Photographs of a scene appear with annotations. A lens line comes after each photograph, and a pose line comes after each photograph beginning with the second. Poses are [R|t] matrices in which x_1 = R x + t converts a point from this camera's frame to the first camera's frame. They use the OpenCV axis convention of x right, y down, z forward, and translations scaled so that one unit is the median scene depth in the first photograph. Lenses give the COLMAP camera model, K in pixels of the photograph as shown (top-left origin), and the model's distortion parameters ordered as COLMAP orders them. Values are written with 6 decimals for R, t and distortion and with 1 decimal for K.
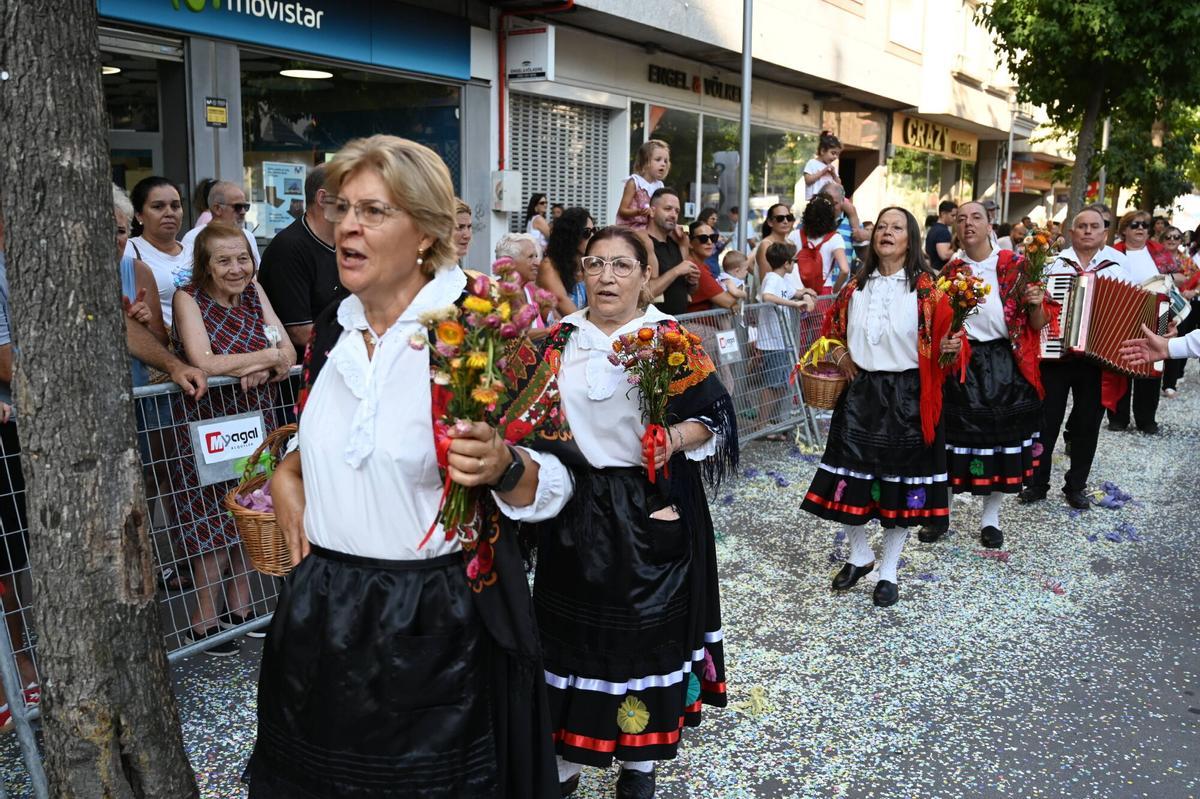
lens RADIAL K [[1070.2, 0, 635.3], [0, 1070.2, 392.3], [0, 0, 1]] dist [0.054577, -0.119796]
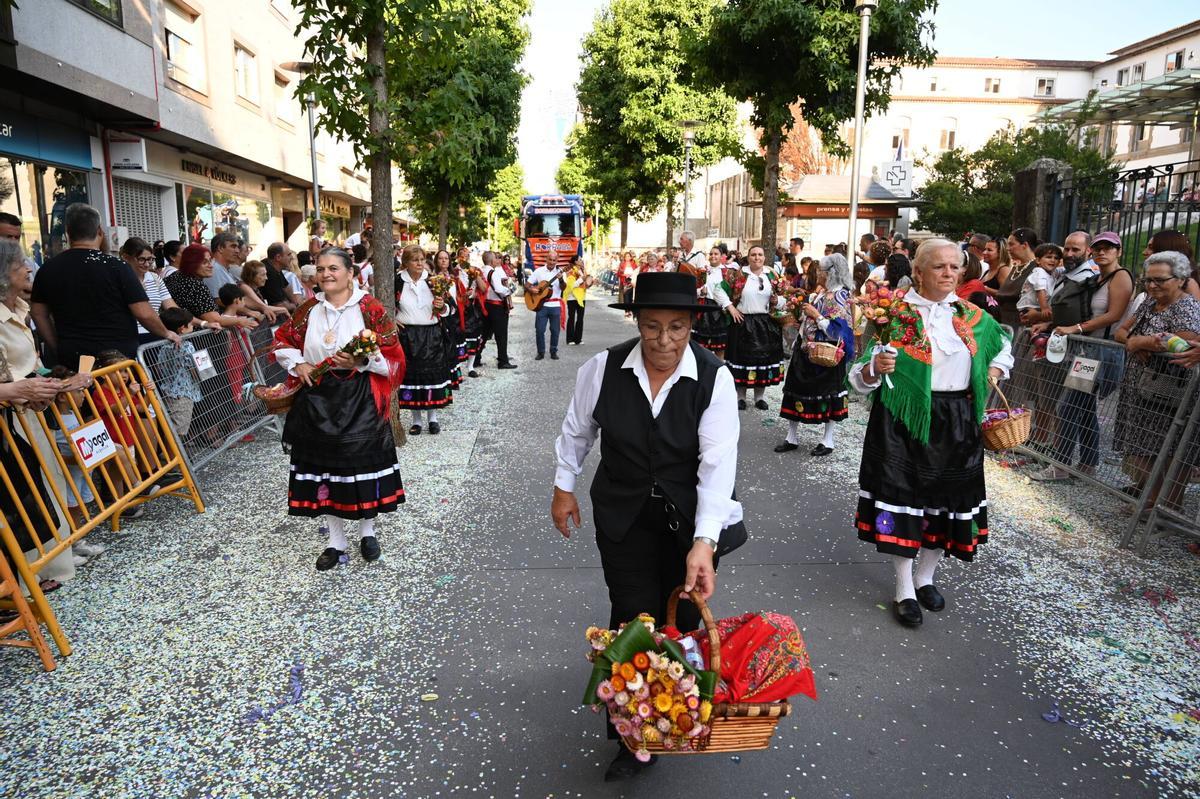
lens RADIAL K [[794.5, 0, 600.0], [0, 794.5, 399.5], [0, 0, 1]] dist [-0.004423, -0.001122]
pose [[0.777251, -0.117863, 0.618053, -0.265258], [0.101385, 0.992923, 0.061851, 0.038067], [-0.620969, 0.014587, 0.783700, -0.293614]]
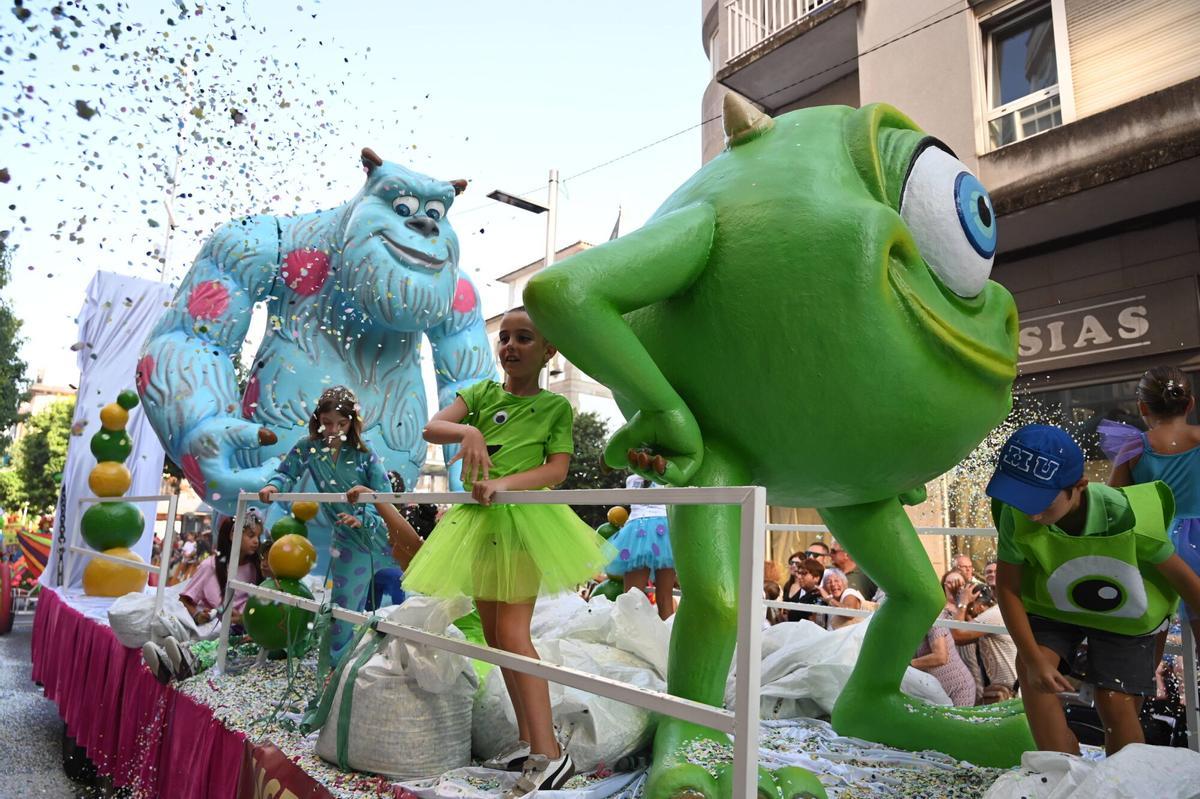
lens RADIAL K [[820.0, 0, 601.9], [0, 820.0, 394.1], [0, 0, 1]] dist [-0.007361, -0.000876]
pose [[0.283756, 0.181433, 0.941575, -1.418949], [0.127799, 0.966021, -0.224658, 0.260460], [-0.950342, 0.184081, 0.250927, -1.745068]]
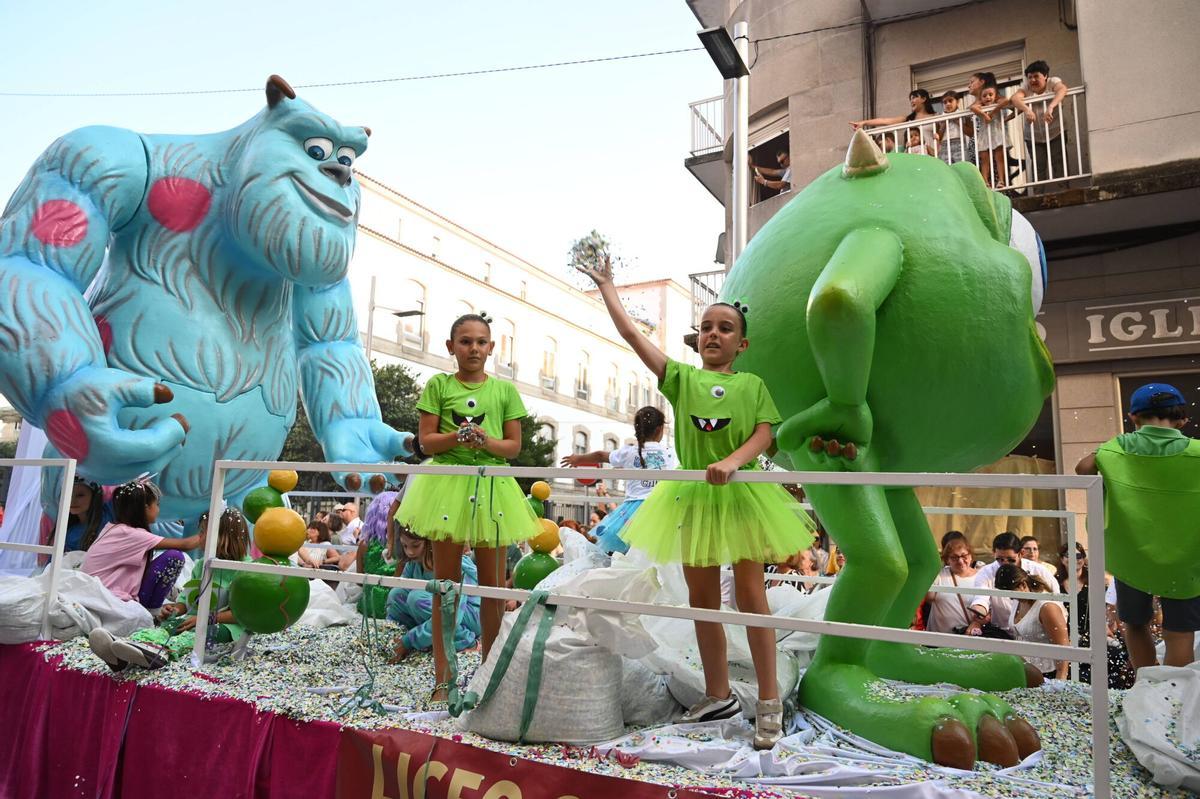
lens RADIAL K [[820.0, 0, 601.9], [0, 820.0, 394.1], [0, 0, 1]] dist [-0.007361, -0.000876]
pose [[-0.106261, 0.153285, 0.982452, -1.487973], [0.136785, 0.980906, -0.138249, 0.212396], [-0.984885, 0.119694, -0.125200, -1.412046]]
